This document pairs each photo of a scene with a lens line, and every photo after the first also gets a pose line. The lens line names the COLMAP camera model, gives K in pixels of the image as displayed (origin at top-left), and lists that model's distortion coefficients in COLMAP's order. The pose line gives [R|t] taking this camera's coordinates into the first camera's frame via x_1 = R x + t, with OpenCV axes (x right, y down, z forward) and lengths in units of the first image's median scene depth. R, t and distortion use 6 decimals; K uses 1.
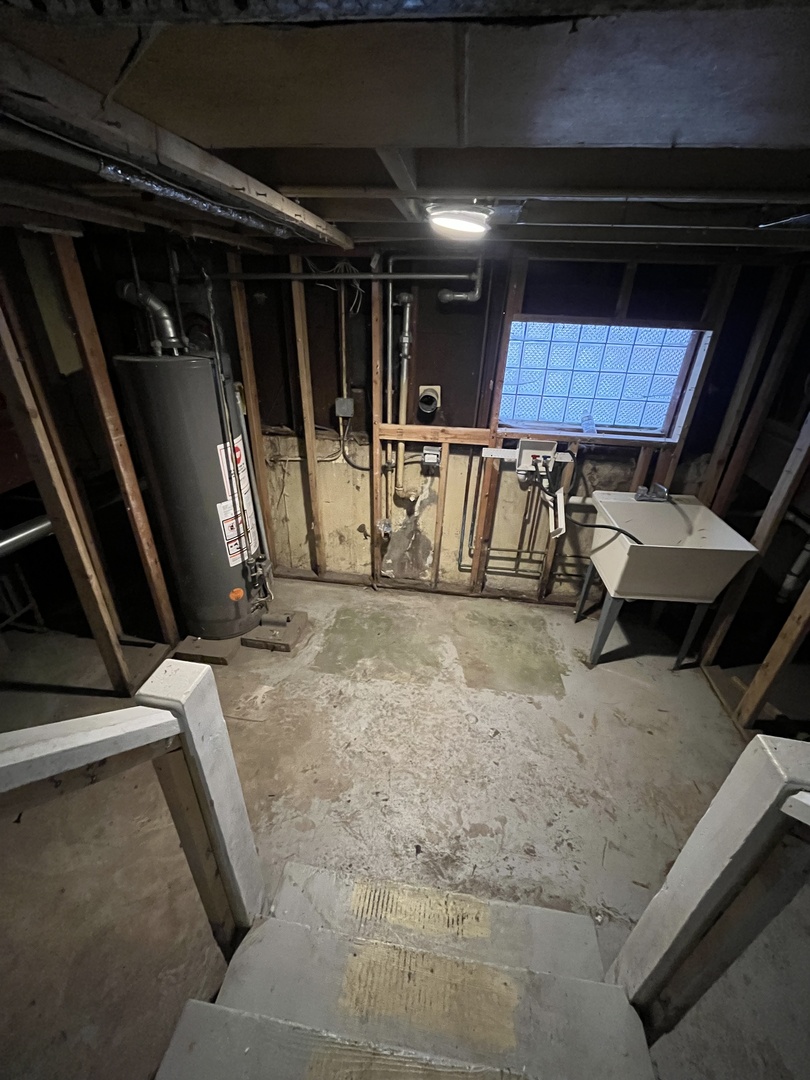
lens RADIAL K [[434.8, 0, 401.2], [0, 434.8, 538.9], [0, 0, 1]] dist [-0.002961, -0.000175]
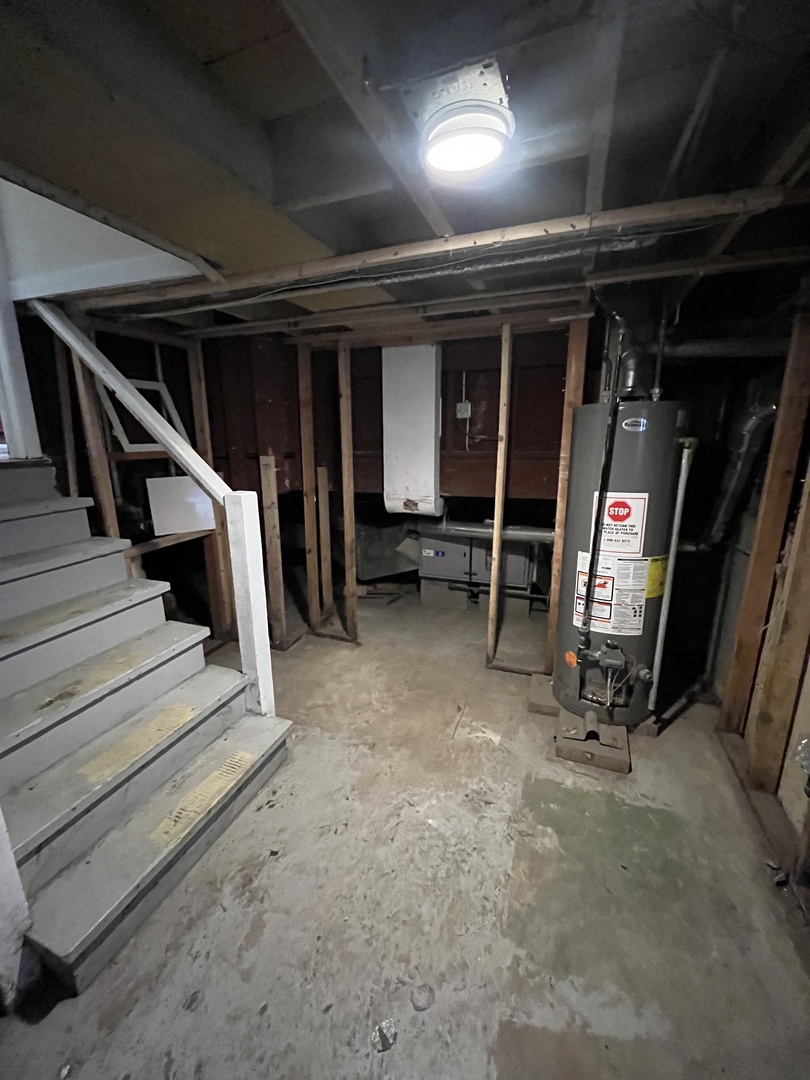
lens RADIAL K [[434.8, 0, 403.7], [0, 434.8, 539.5], [0, 0, 1]] dist [-0.002961, -0.000175]
pose [[-0.226109, 0.199990, -0.953351, 0.517329], [-0.462200, 0.839484, 0.285724, -0.179963], [0.857465, 0.505244, -0.097380, 0.693212]]
